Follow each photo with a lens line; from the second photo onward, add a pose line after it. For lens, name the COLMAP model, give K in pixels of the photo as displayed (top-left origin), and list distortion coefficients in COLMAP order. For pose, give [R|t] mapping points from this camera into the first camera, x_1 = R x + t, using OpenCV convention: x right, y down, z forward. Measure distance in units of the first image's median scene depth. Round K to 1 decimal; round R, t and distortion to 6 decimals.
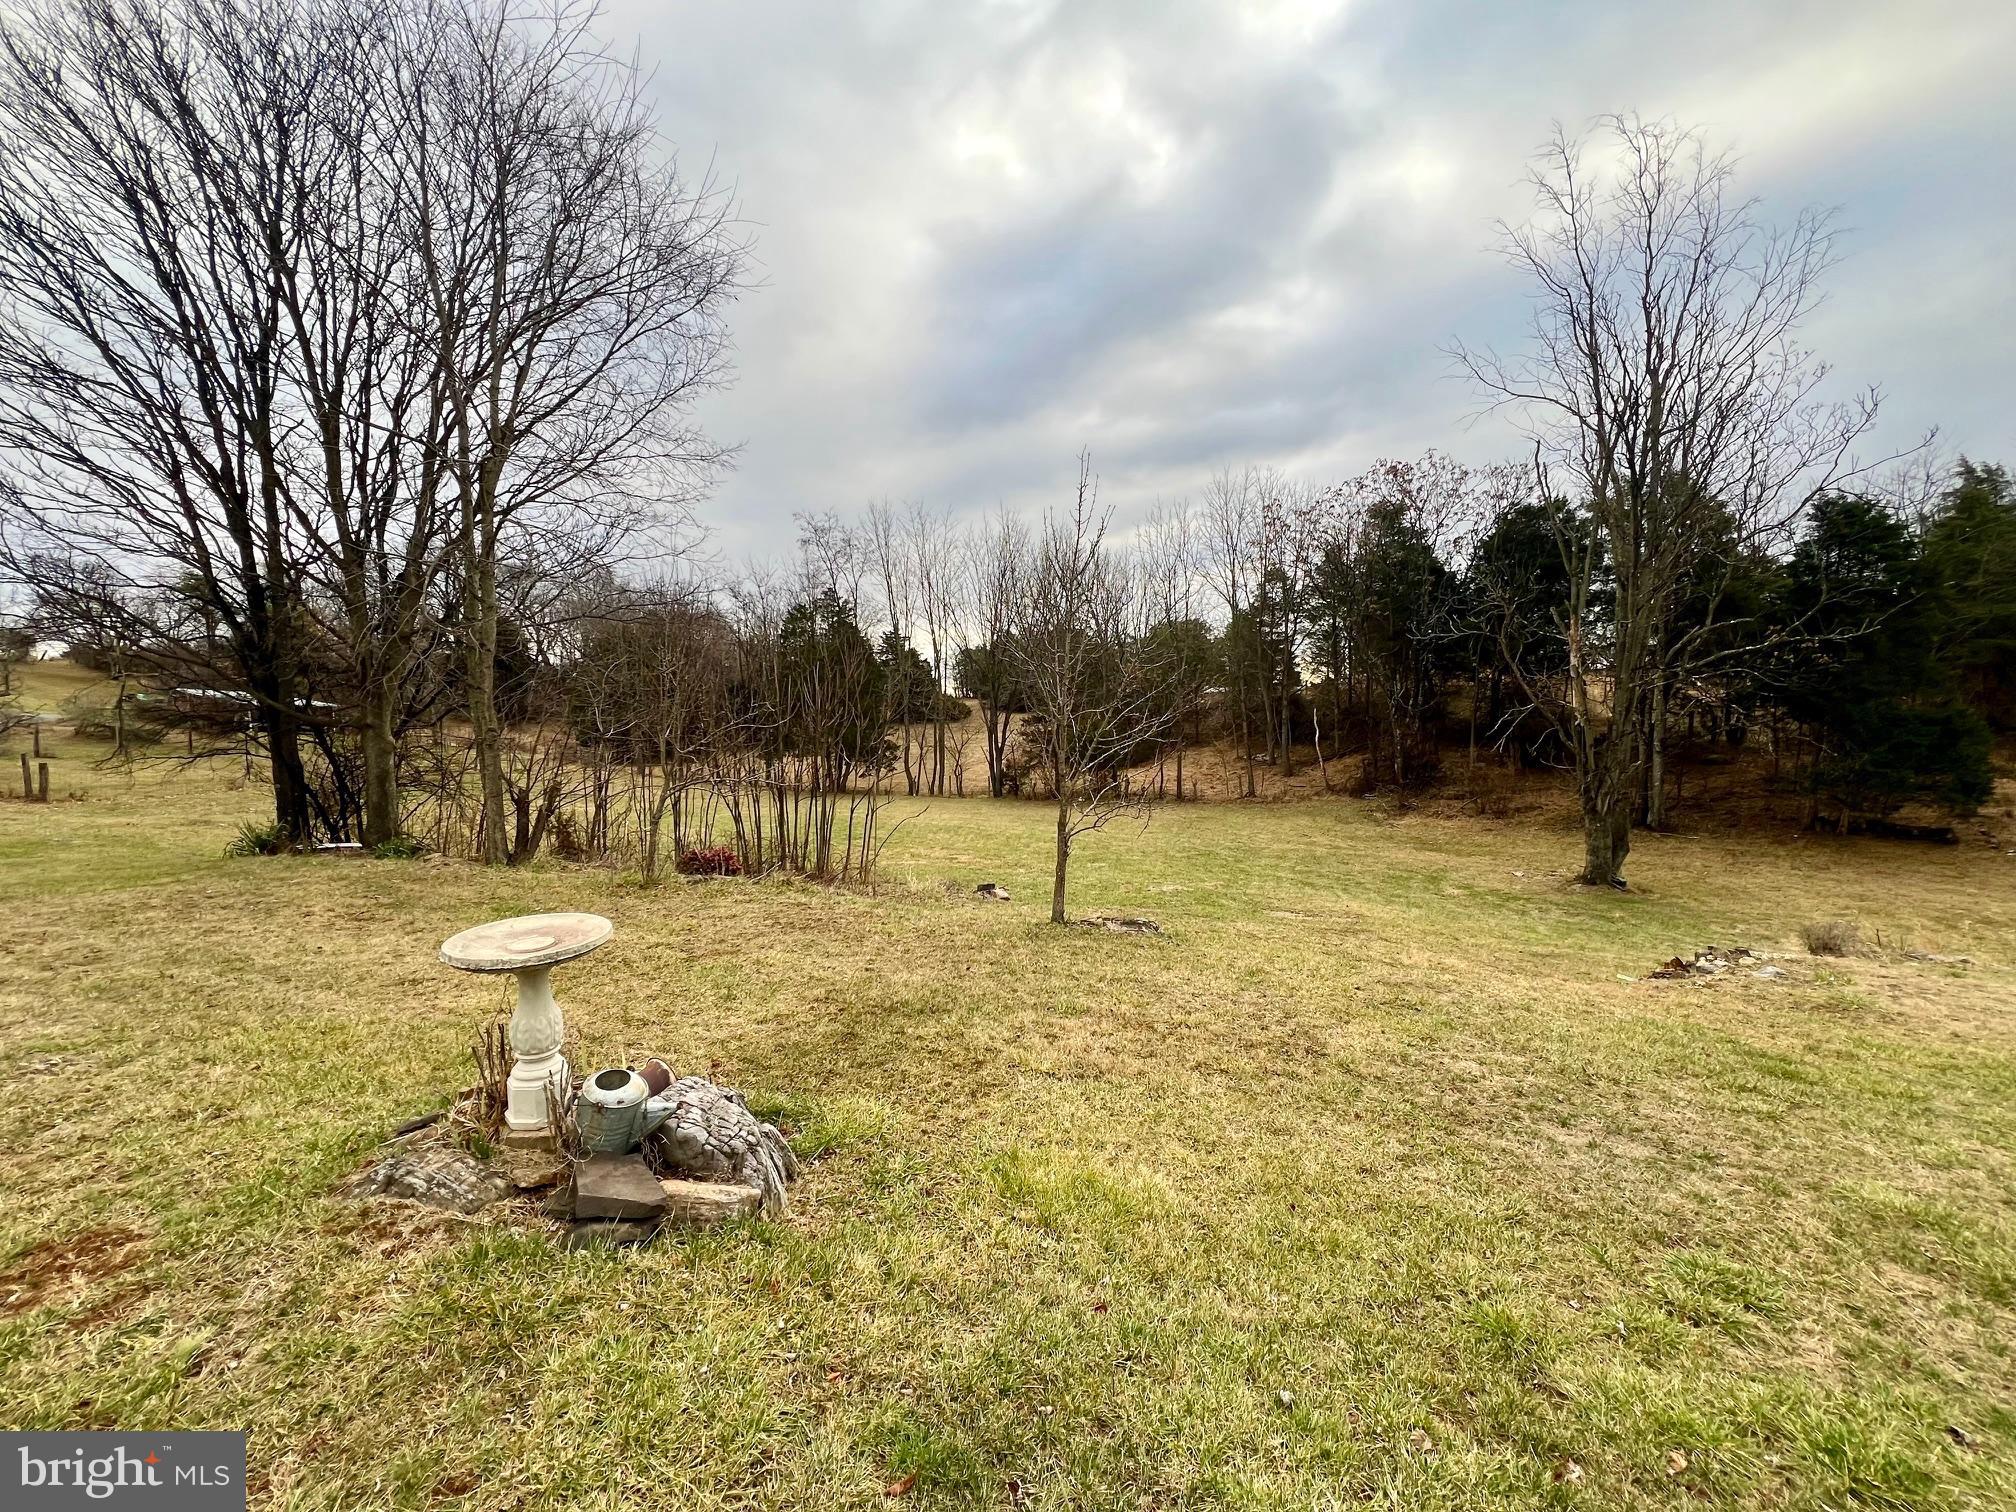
lens RADIAL K [[805.2, 0, 1002.0], [0, 805.2, 756.1], [0, 0, 1]] dist [0.000422, 0.000058]
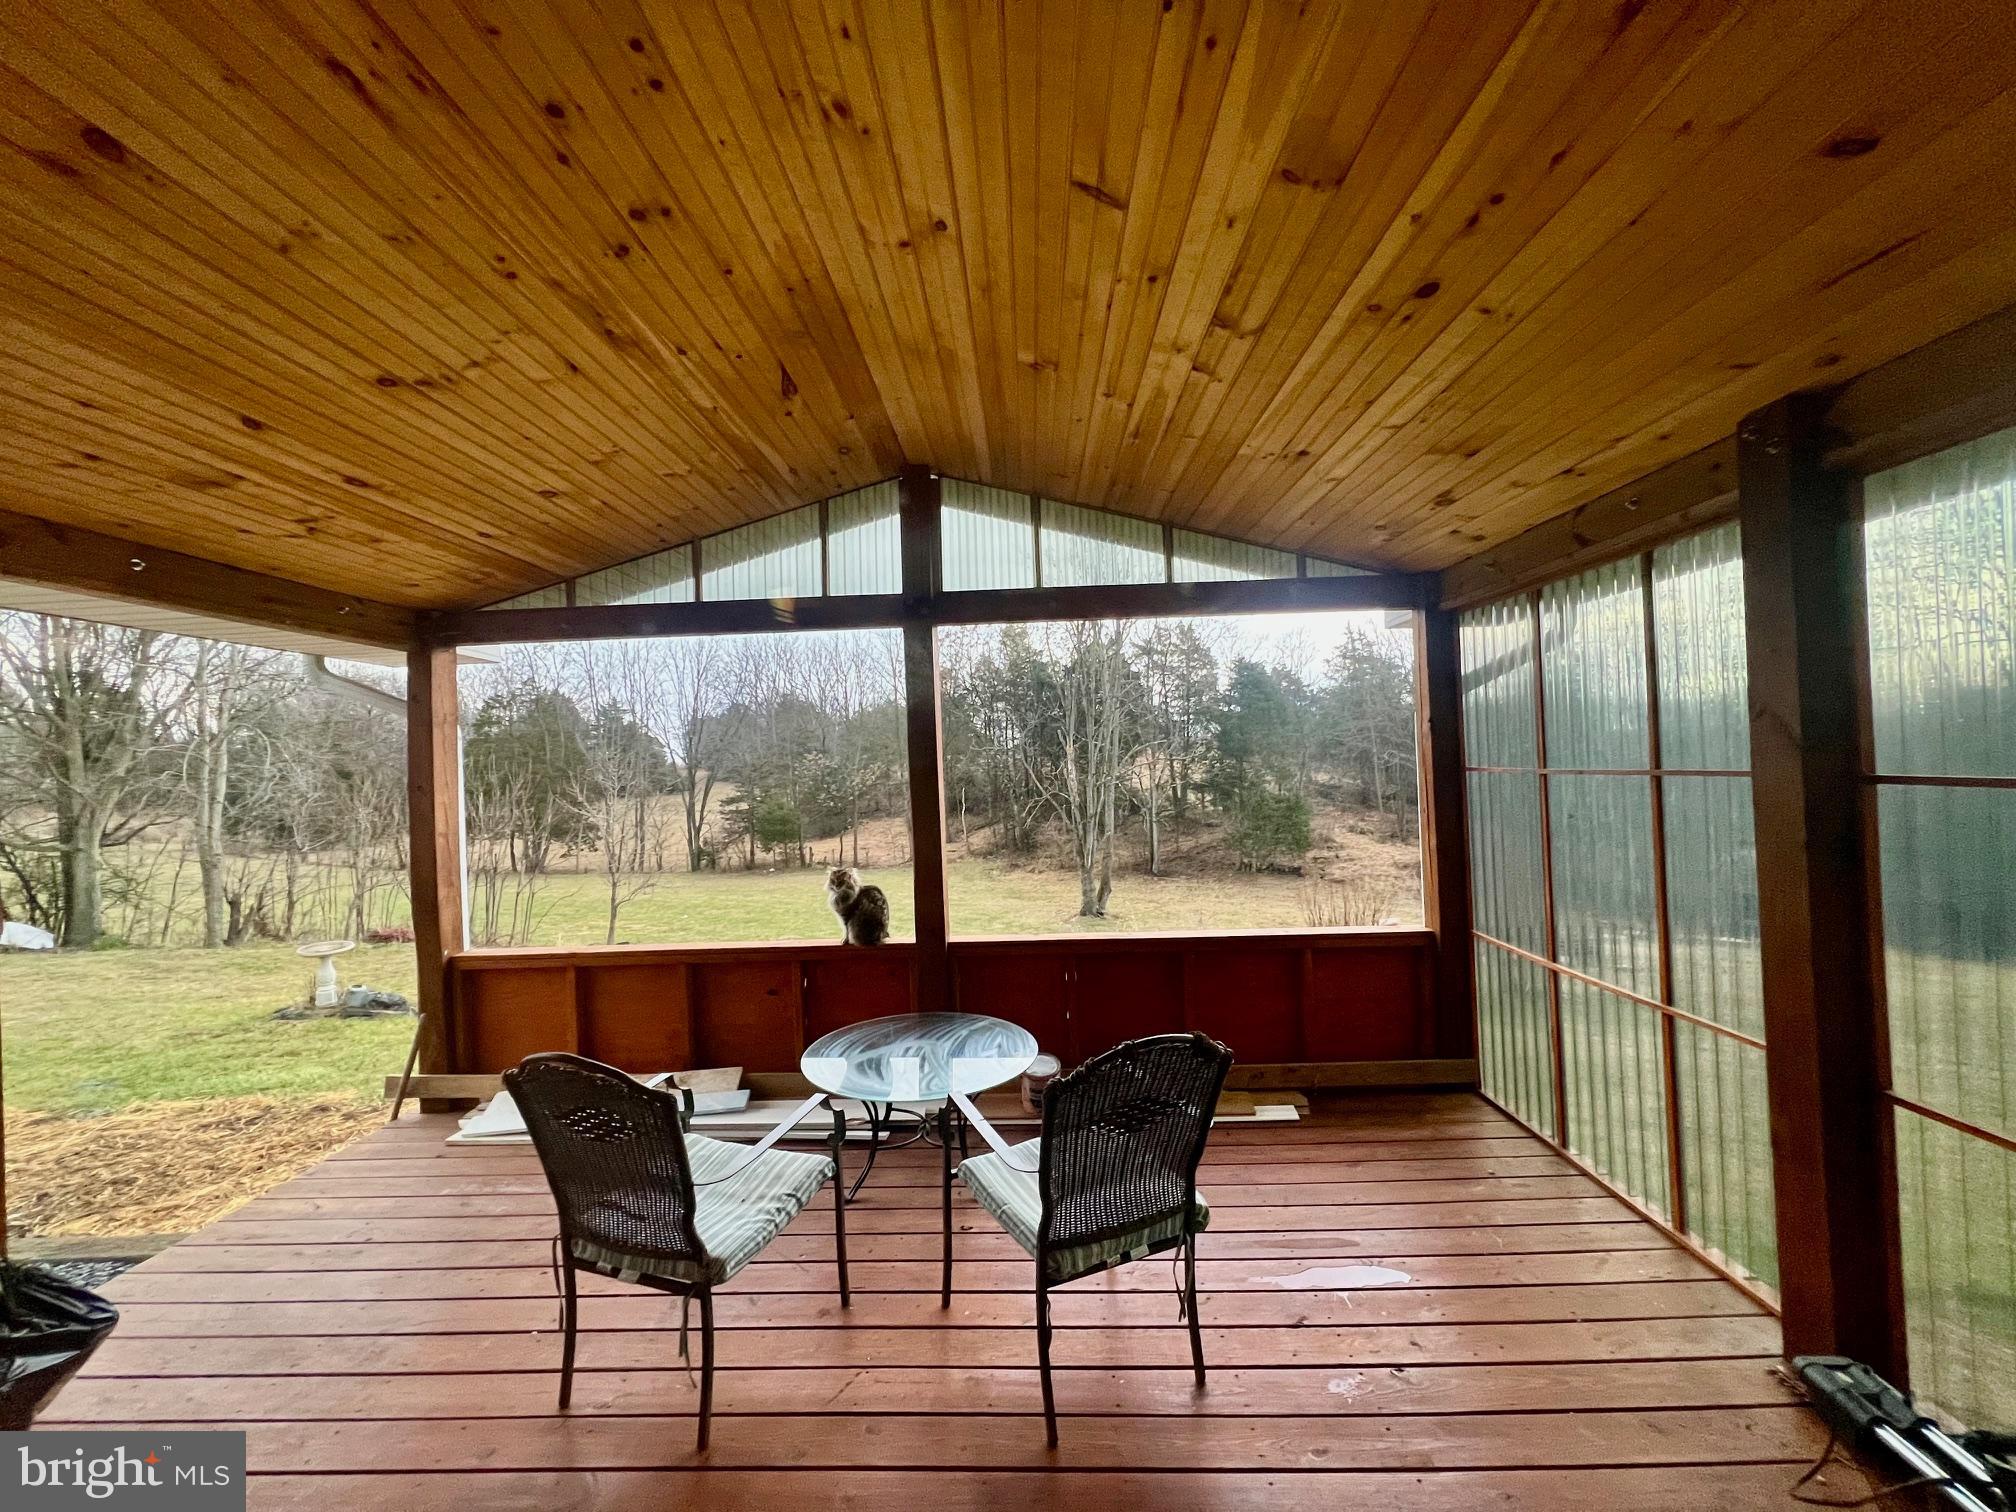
lens RADIAL K [[805.2, 0, 1002.0], [0, 805.2, 756.1], [0, 0, 1]] dist [0.000422, 0.000058]
pose [[0.954963, -0.004482, 0.296690, 0.087643], [0.027154, 0.997010, -0.072339, -0.019523], [-0.295479, 0.077137, 0.952230, -0.244612]]
